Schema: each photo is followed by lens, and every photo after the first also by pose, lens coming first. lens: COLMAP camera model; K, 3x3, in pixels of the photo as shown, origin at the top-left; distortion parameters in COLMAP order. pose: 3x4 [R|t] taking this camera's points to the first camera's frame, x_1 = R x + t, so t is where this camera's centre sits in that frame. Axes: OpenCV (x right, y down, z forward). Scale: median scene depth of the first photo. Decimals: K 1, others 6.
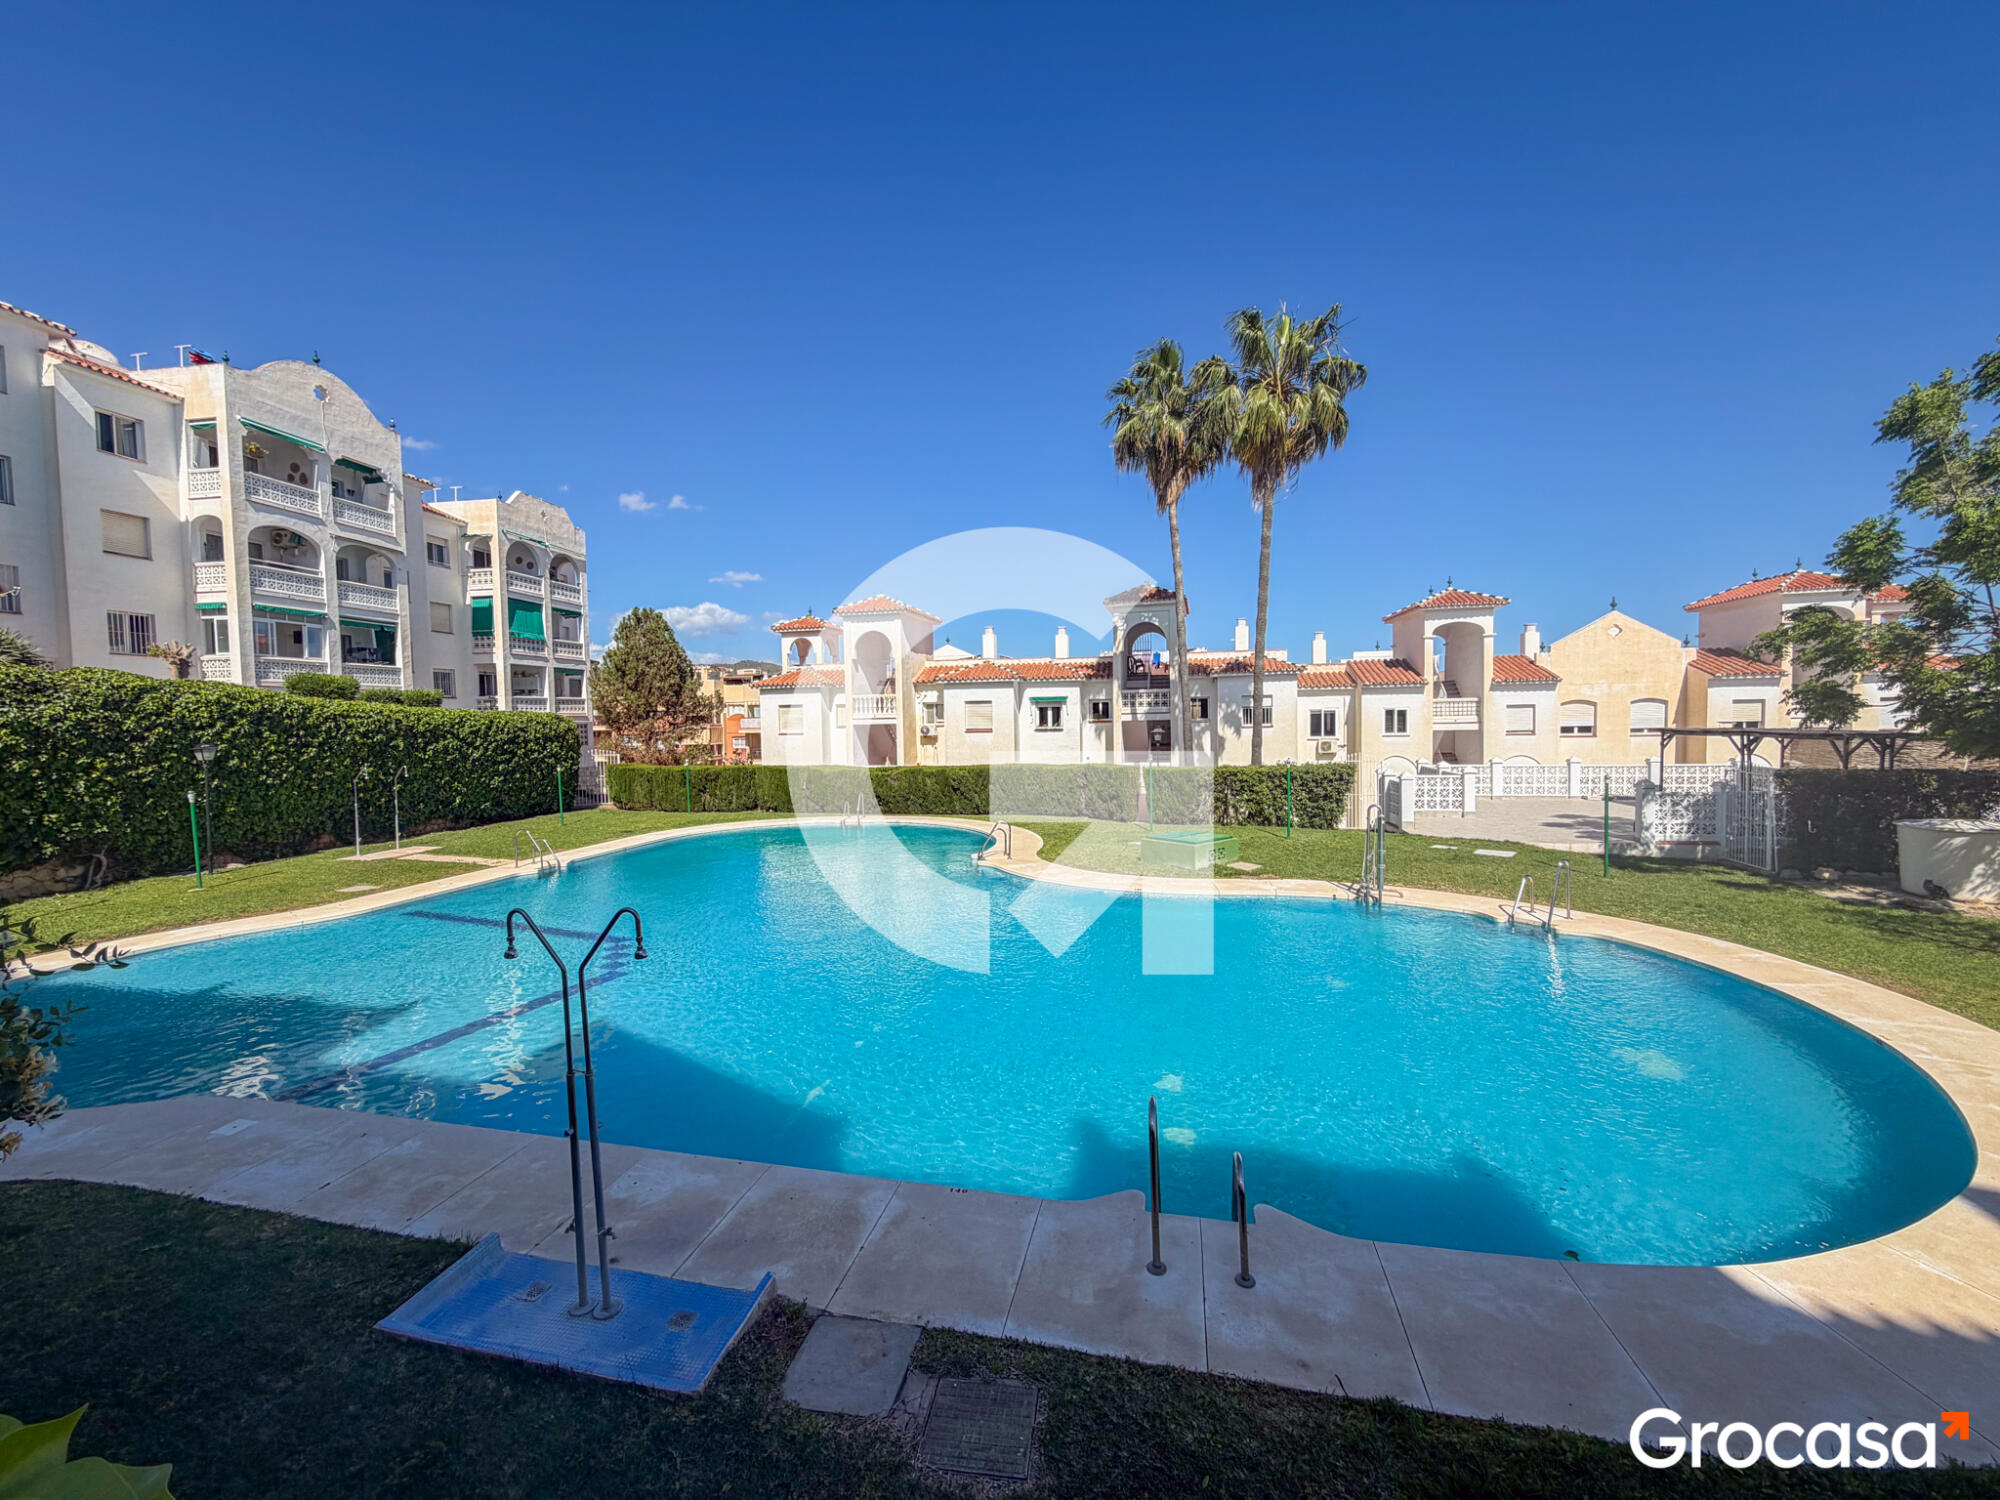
lens RADIAL K [[795.9, 0, 995.2], [0, 795.9, 749.1], [0, 0, 1]] dist [-0.000461, -0.000040]
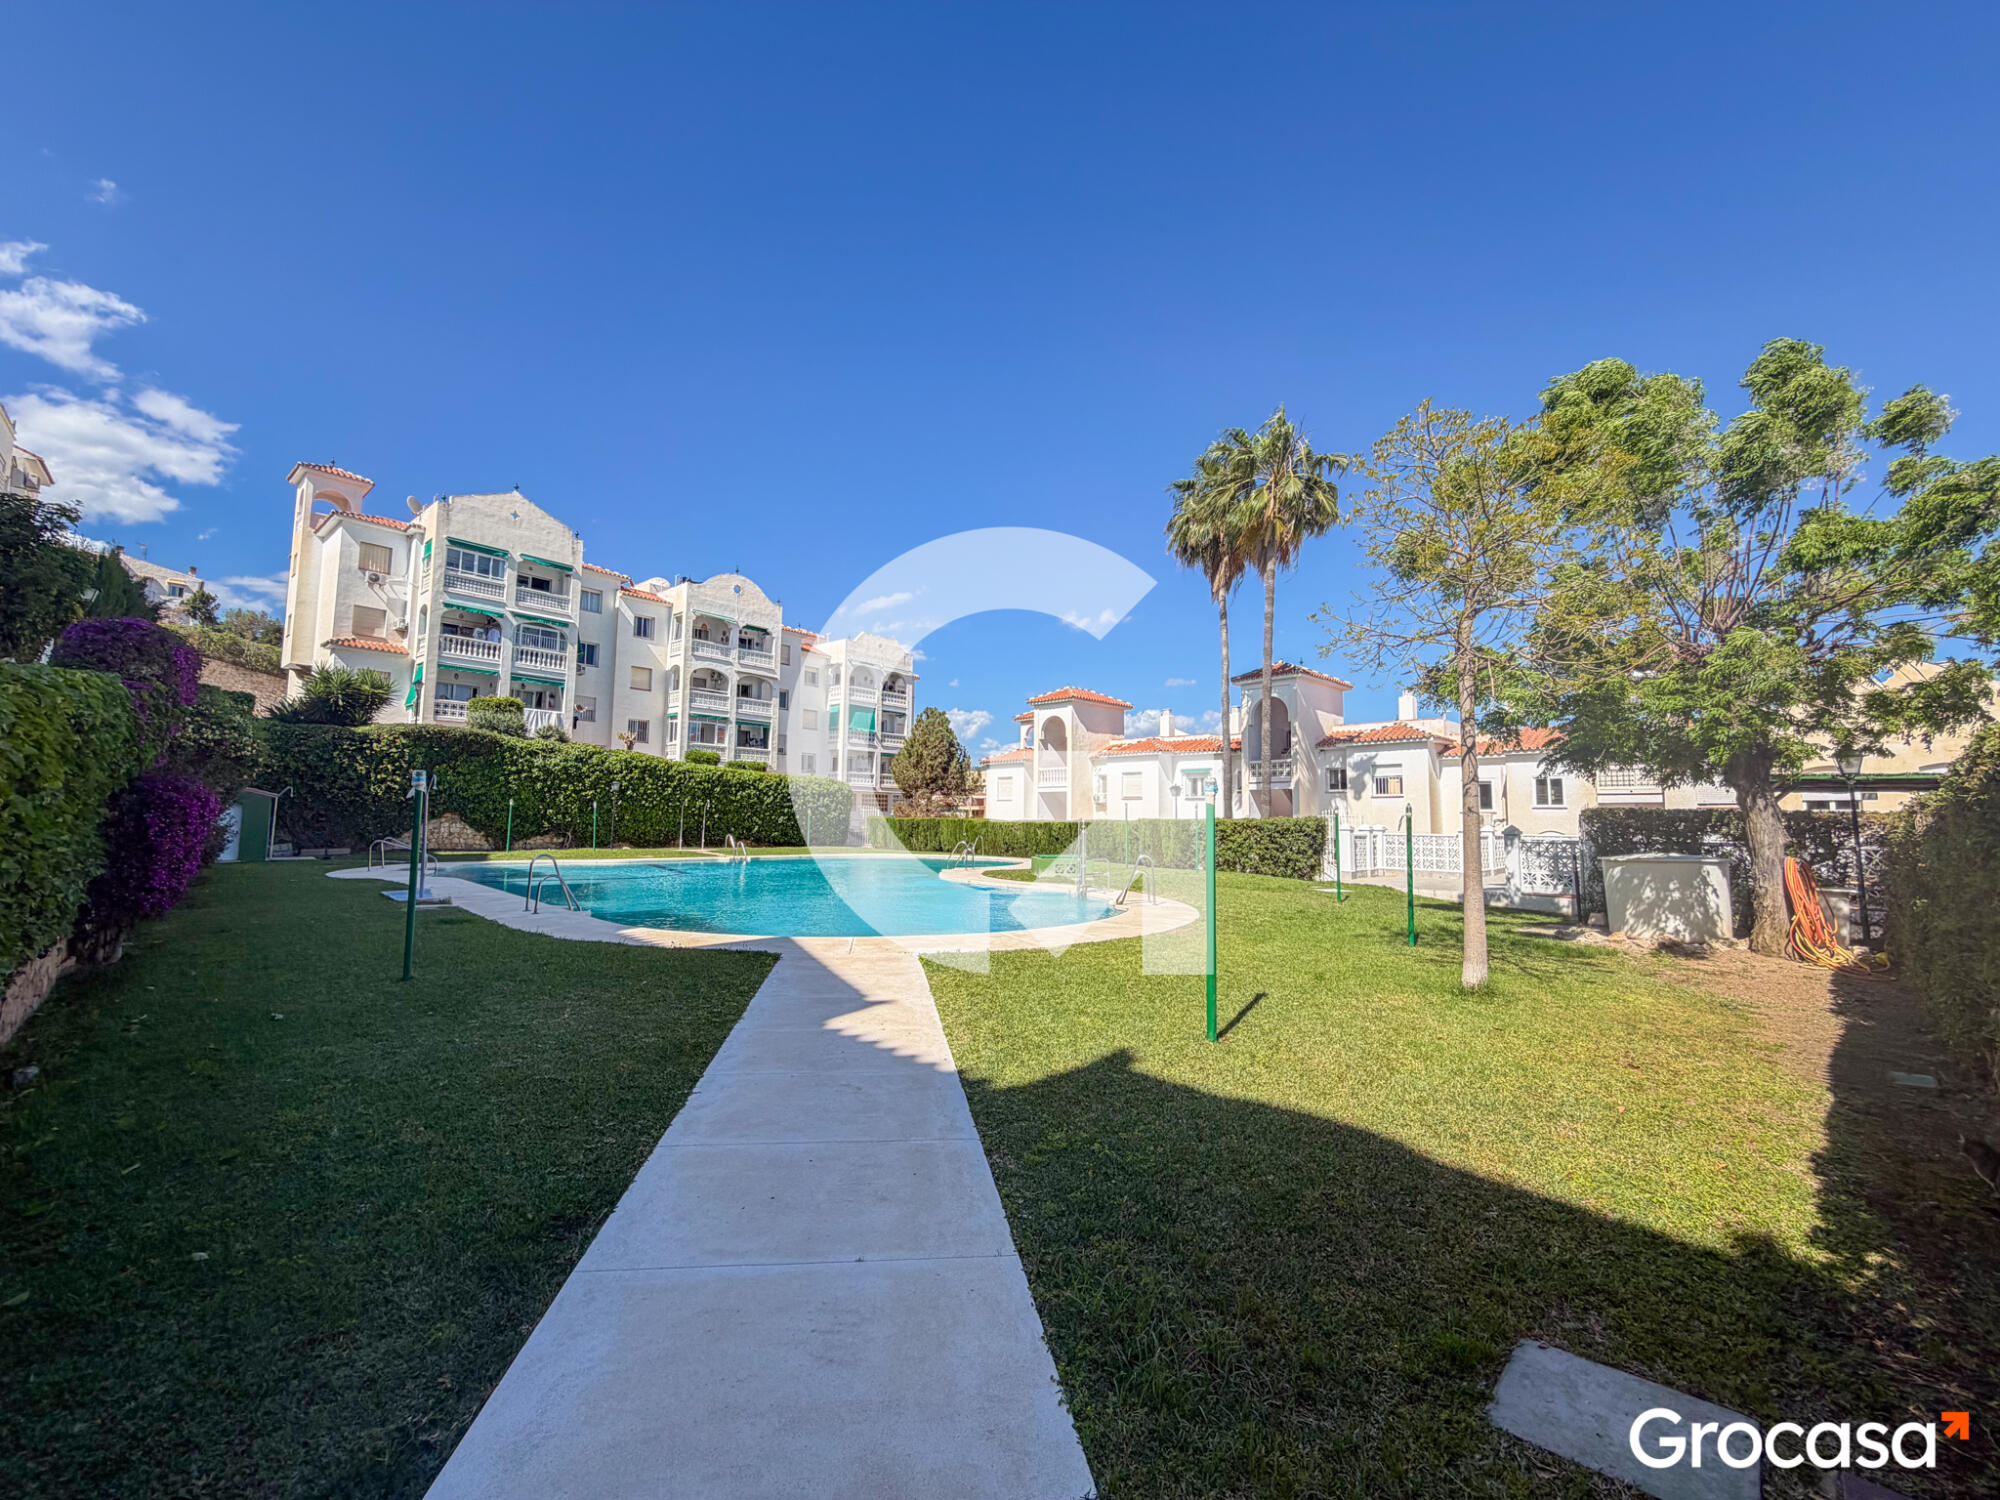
lens RADIAL K [[794.4, 0, 995.0], [0, 794.4, 749.6], [0, 0, 1]] dist [0.000153, -0.000060]
pose [[0.843925, -0.017735, -0.536167, 0.585092], [-0.050102, 0.992479, -0.111689, 0.061222], [0.534116, 0.121121, 0.836690, -0.096029]]
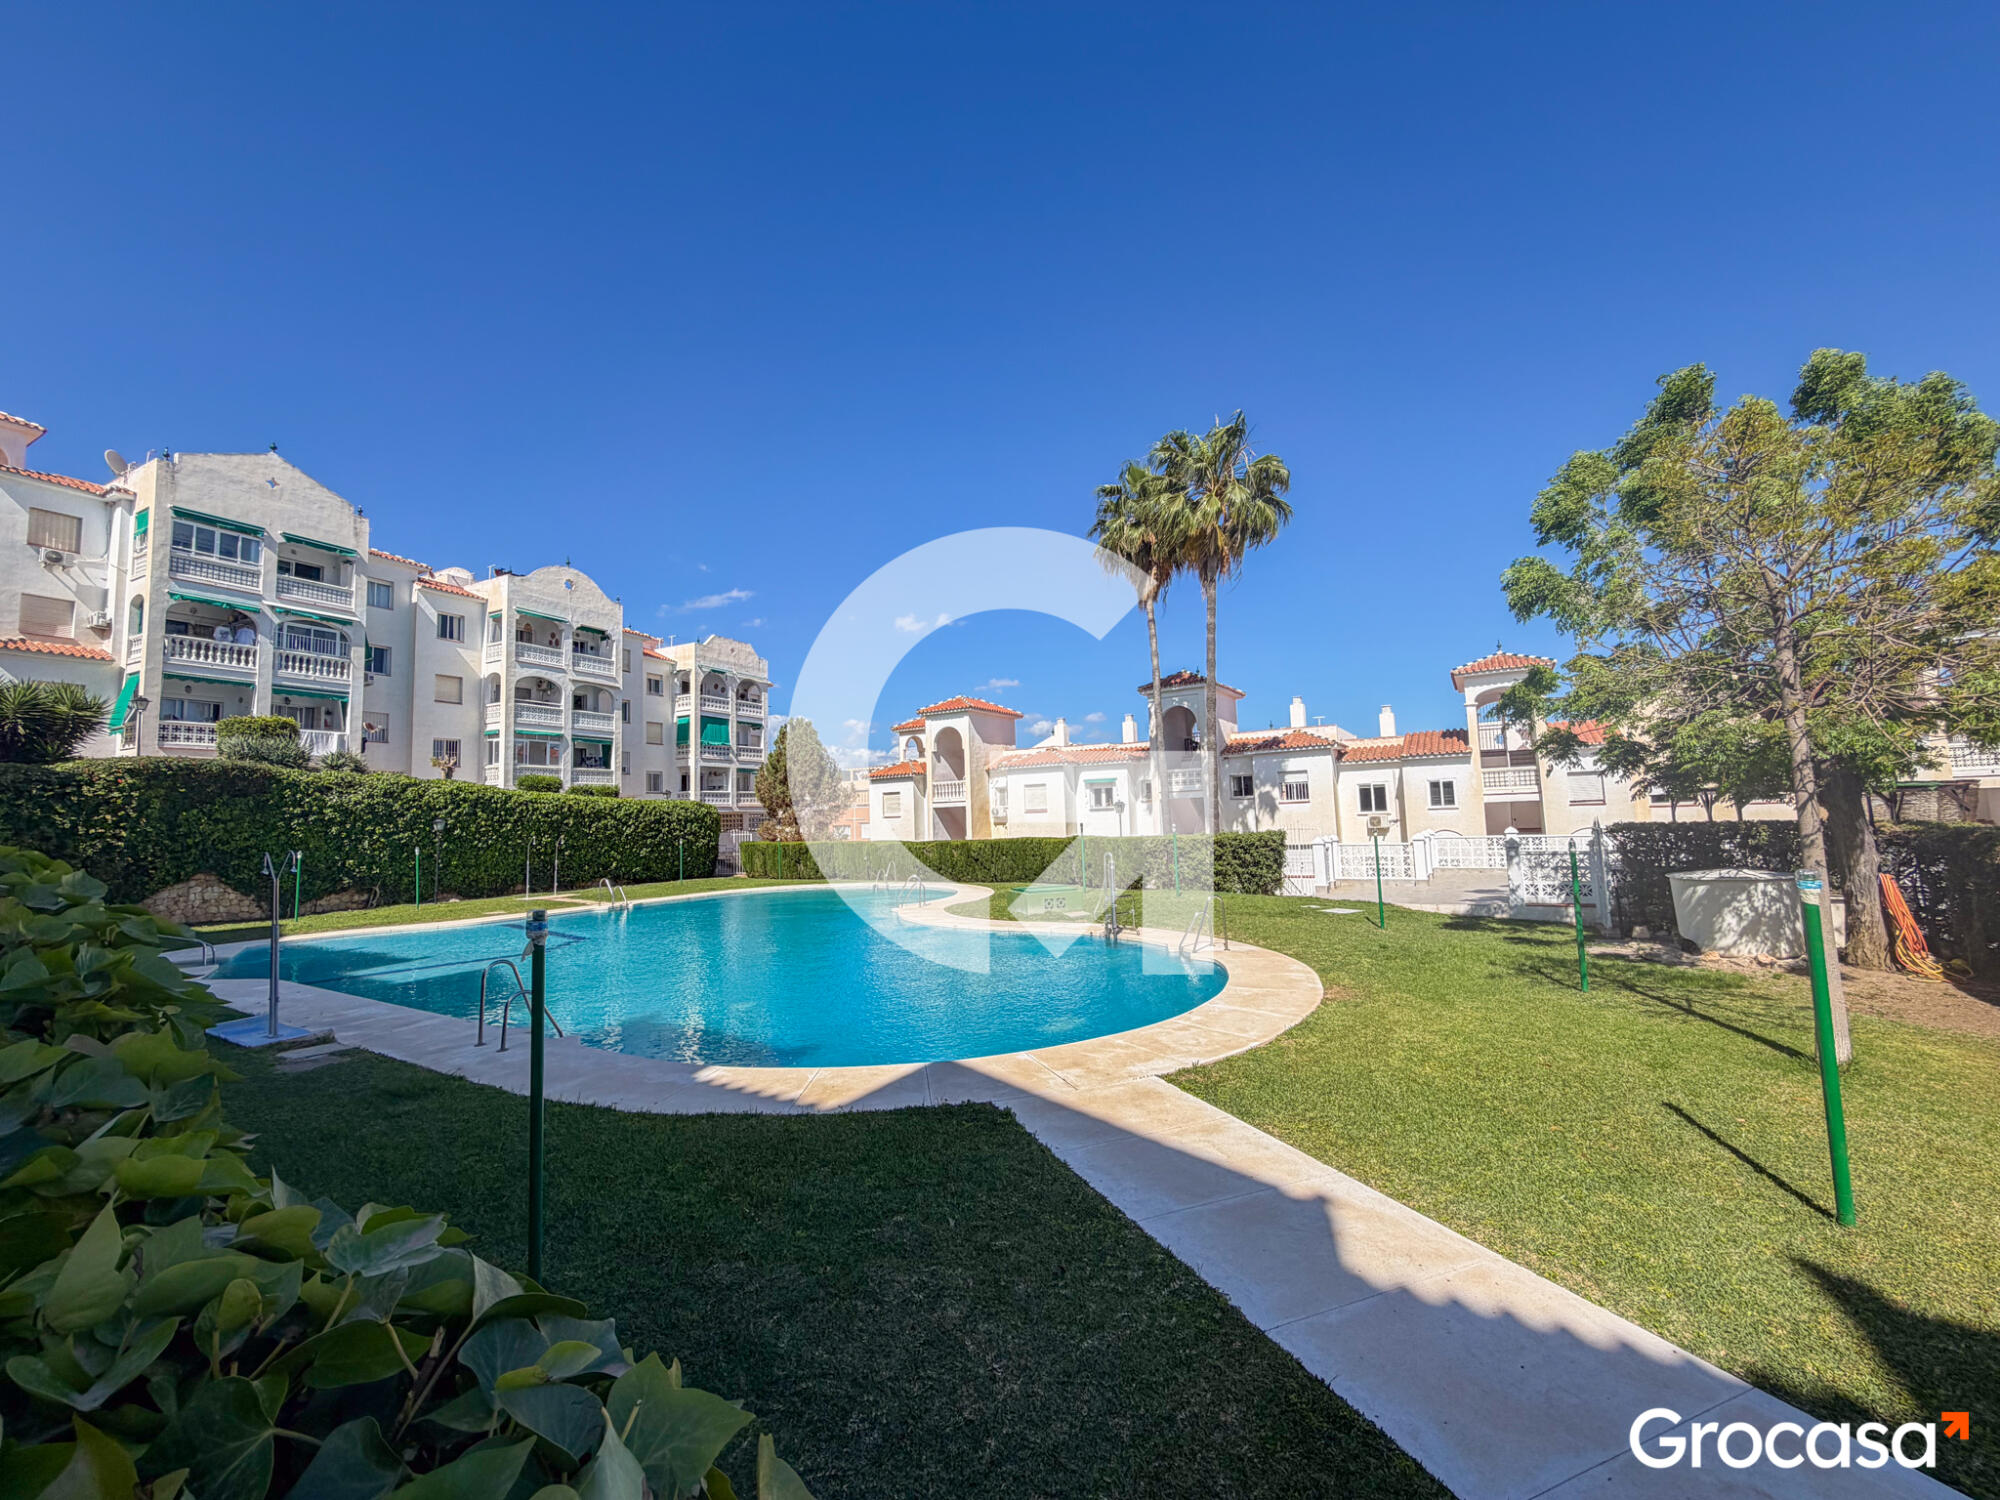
lens RADIAL K [[794.4, 0, 995.0], [0, 794.4, 749.6], [0, 0, 1]] dist [0.000153, -0.000060]
pose [[0.946382, -0.040402, -0.320514, 0.388315], [0.001839, 0.992806, -0.119716, 0.032884], [0.323045, 0.112708, 0.939648, -0.092914]]
